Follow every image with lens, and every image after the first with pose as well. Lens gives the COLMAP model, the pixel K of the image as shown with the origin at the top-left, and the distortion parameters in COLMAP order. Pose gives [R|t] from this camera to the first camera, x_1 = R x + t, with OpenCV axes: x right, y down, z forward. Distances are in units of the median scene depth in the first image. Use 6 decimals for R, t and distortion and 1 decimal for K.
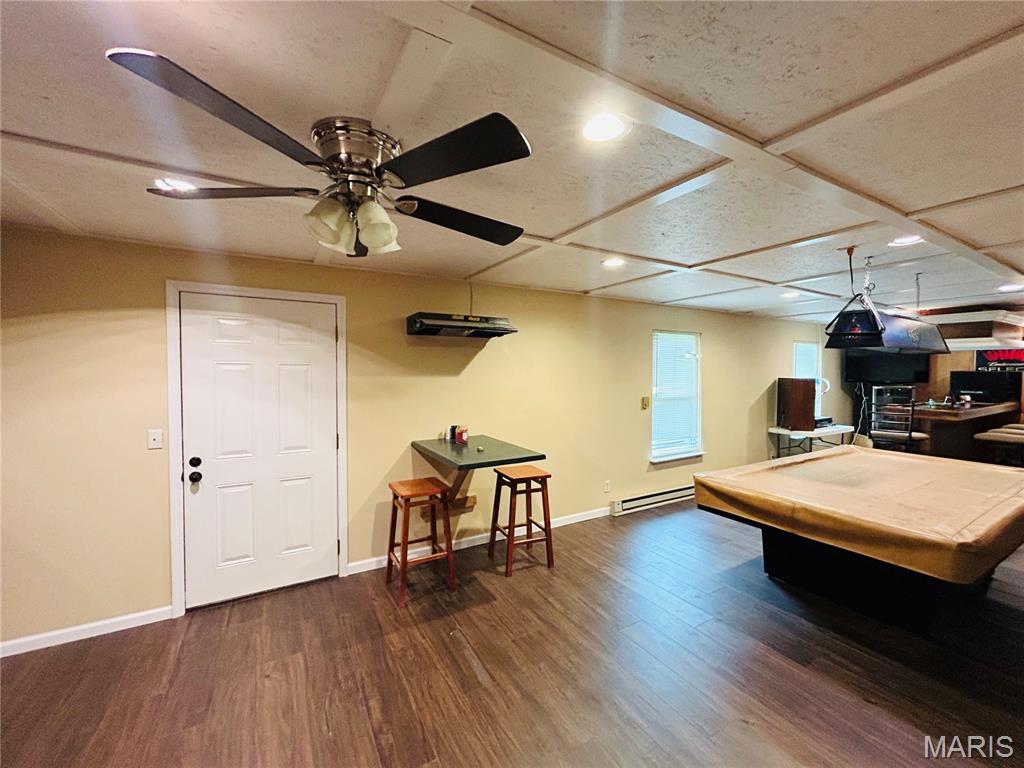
lens RADIAL K [[416.3, 0, 513.1], [0, 416.3, 381.2], [0, 0, 1]] dist [0.003215, 0.000309]
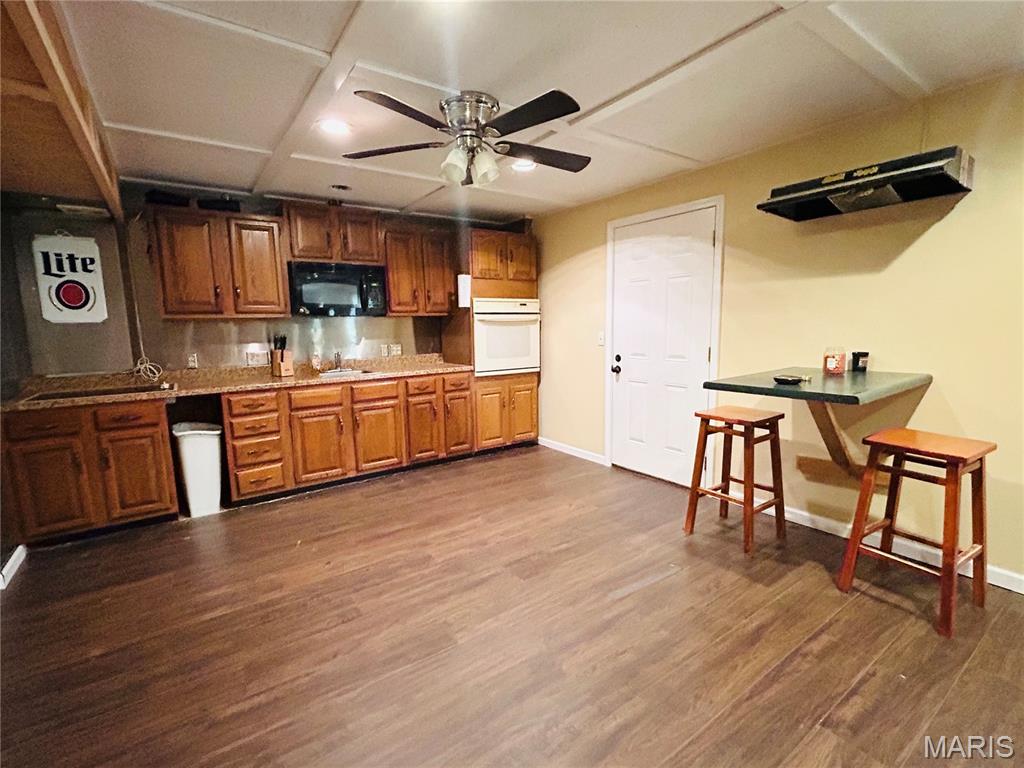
lens RADIAL K [[474.5, 0, 513.0], [0, 474.5, 386.3], [0, 0, 1]] dist [0.000469, 0.000344]
pose [[0.089788, 0.128289, -0.987664, 0.672772], [-0.003358, 0.991703, 0.128508, 0.083029], [0.995955, -0.008222, 0.089474, 0.496664]]
